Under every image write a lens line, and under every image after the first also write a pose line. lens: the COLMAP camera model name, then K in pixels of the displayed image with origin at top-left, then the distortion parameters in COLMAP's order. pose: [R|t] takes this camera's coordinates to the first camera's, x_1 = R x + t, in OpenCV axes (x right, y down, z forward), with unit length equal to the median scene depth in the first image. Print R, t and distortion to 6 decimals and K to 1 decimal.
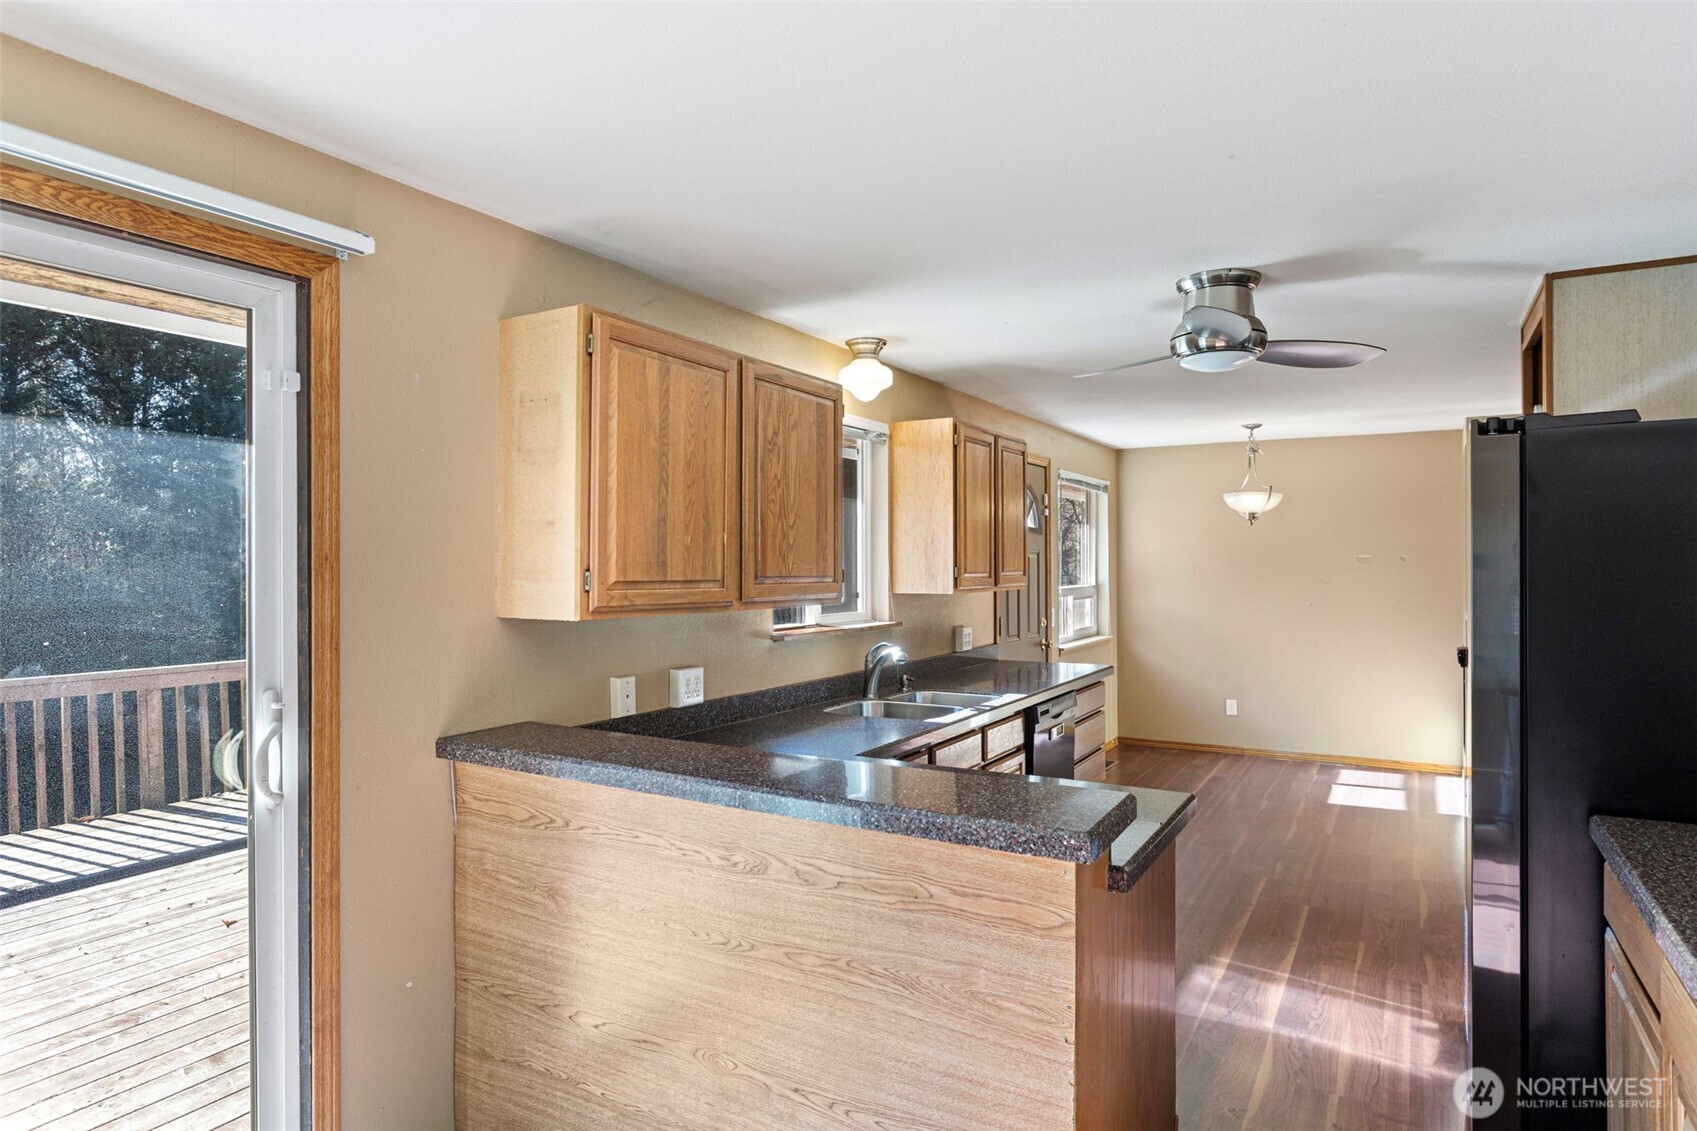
lens RADIAL K [[963.1, 0, 847.7], [0, 963.1, 560.0], [0, 0, 1]] dist [-0.009102, 0.004151]
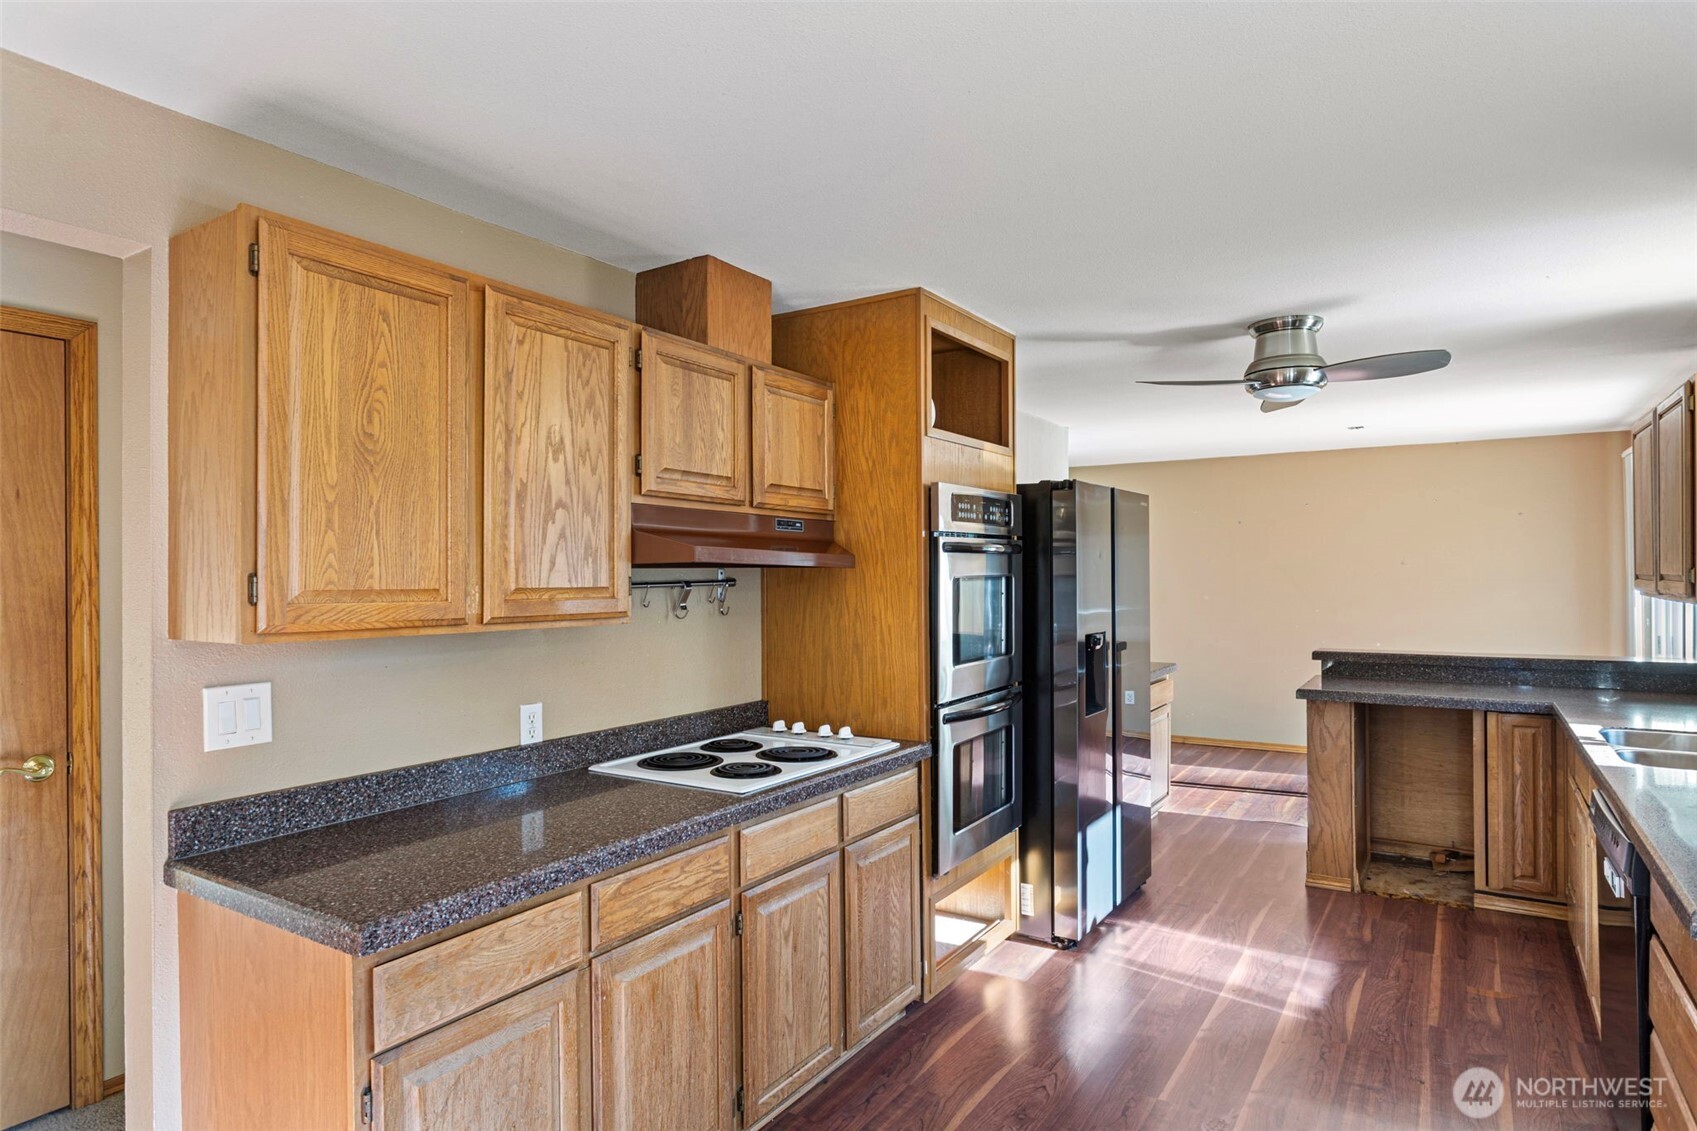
lens RADIAL K [[963.1, 0, 847.7], [0, 963.1, 560.0], [0, 0, 1]] dist [-0.009102, 0.004151]
pose [[-0.999209, 0.011243, 0.038132, 0.888056], [0.010841, 0.999884, -0.010725, 0.001874], [-0.038249, -0.010303, -0.999215, 2.226024]]
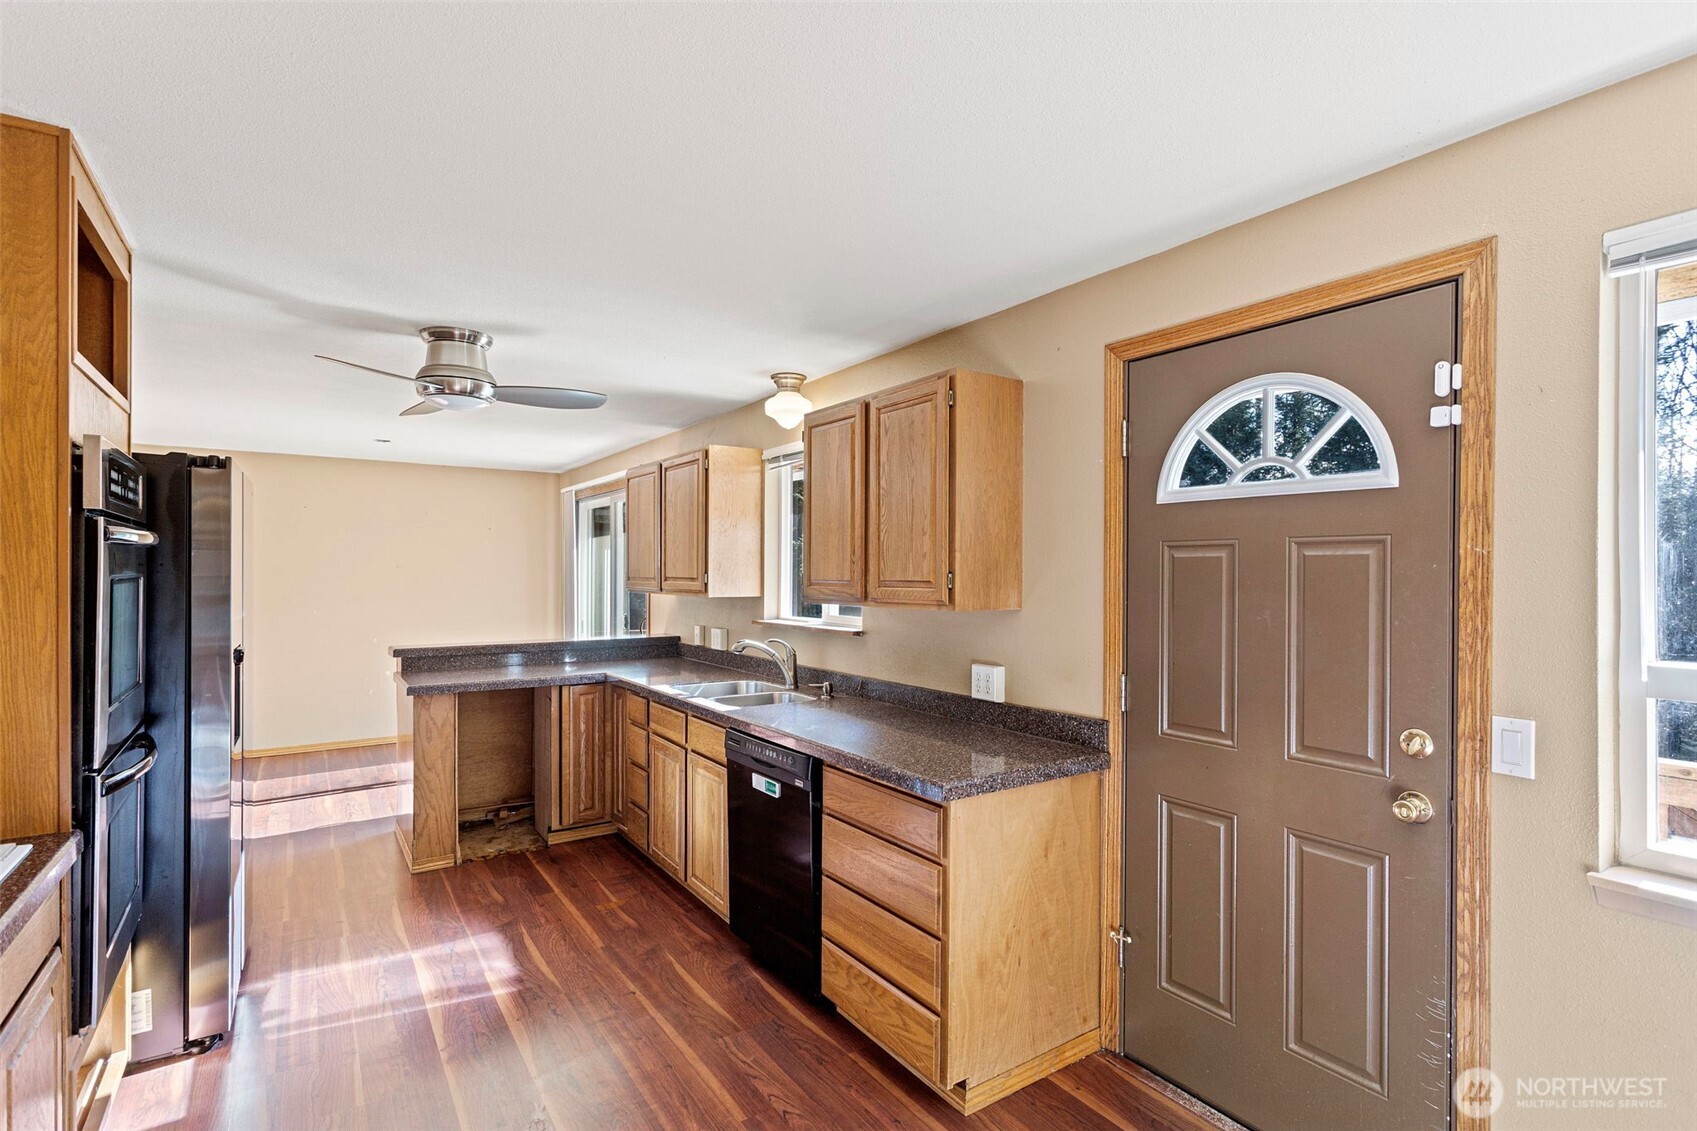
lens RADIAL K [[821.8, 0, 848.5], [0, 821.8, 565.5], [0, 0, 1]] dist [0.000394, 0.006128]
pose [[-0.433915, -0.003791, -0.900946, 1.129663], [0.000608, 0.999990, -0.004500, 0.004782], [0.900953, -0.002501, -0.433909, 1.931730]]
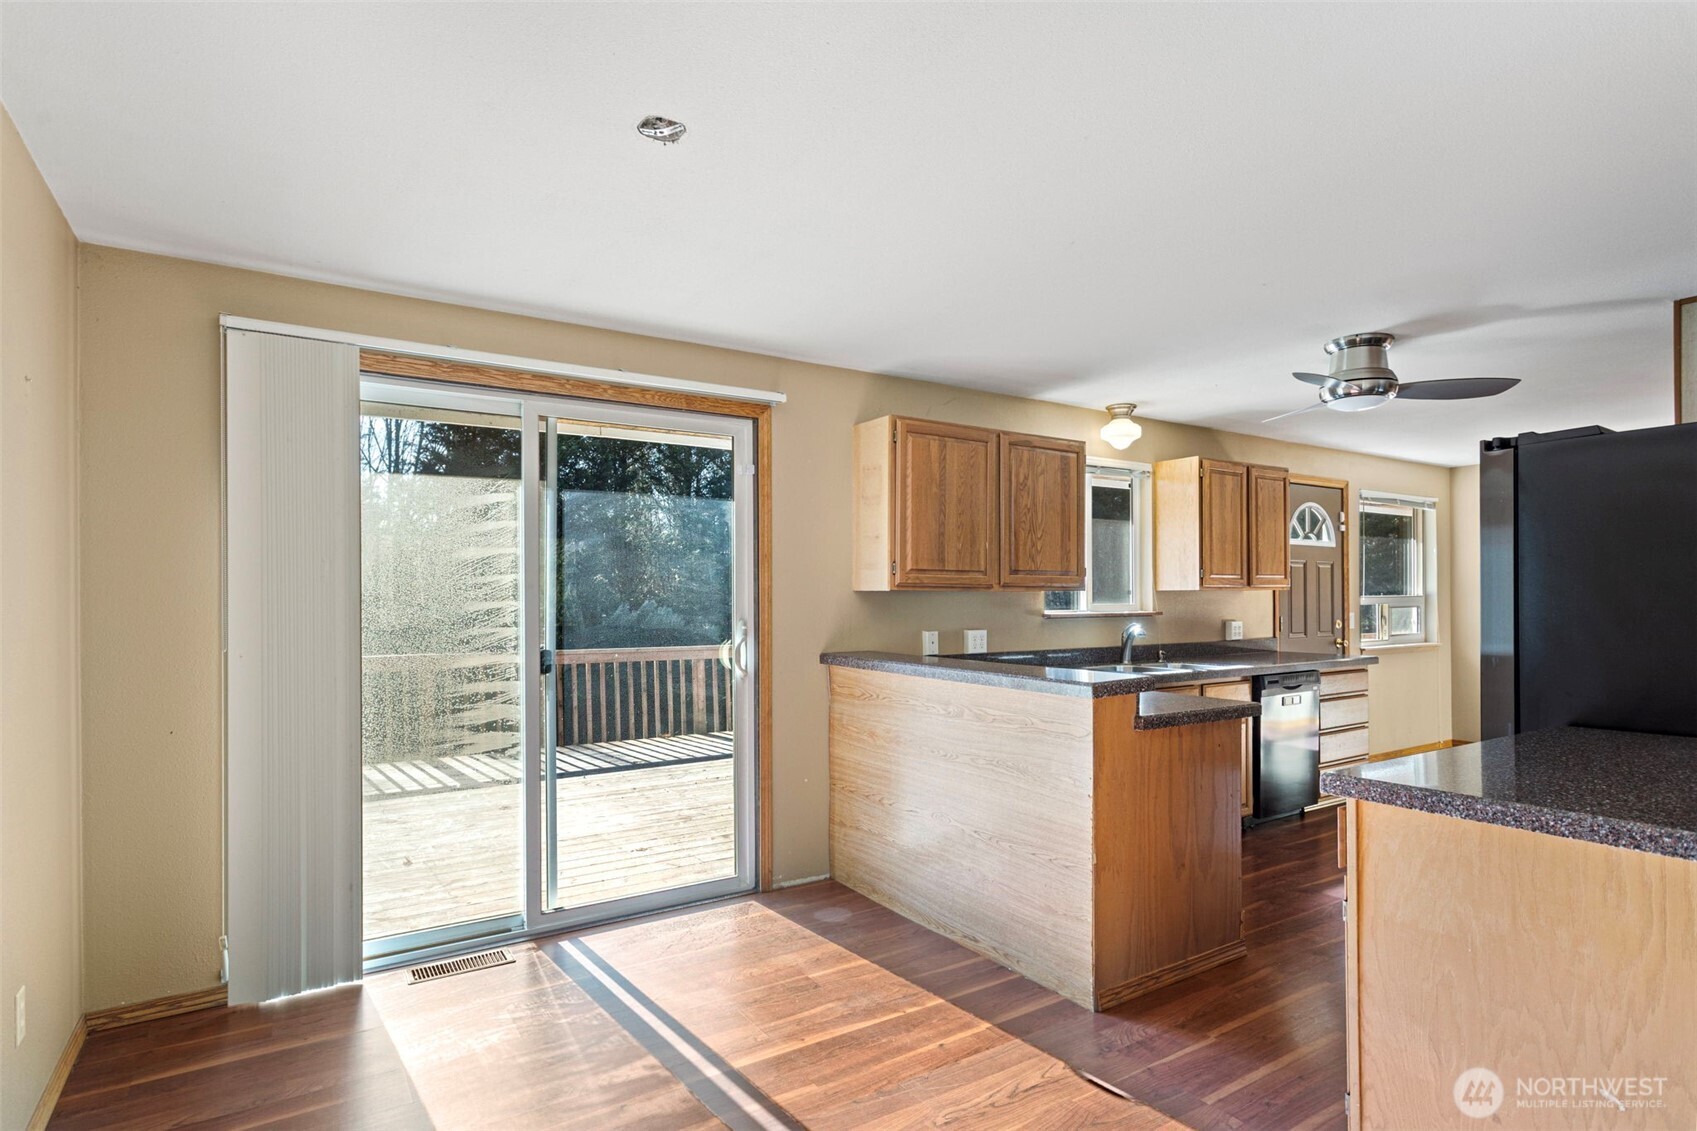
lens RADIAL K [[878.1, 0, 851.5], [0, 878.1, 591.5], [0, 0, 1]] dist [0.000954, 0.001327]
pose [[0.895913, -0.002475, -0.444223, 0.303050], [0.002395, 0.999997, -0.000741, 0.051769], [0.444224, -0.000400, 0.895916, -0.395967]]
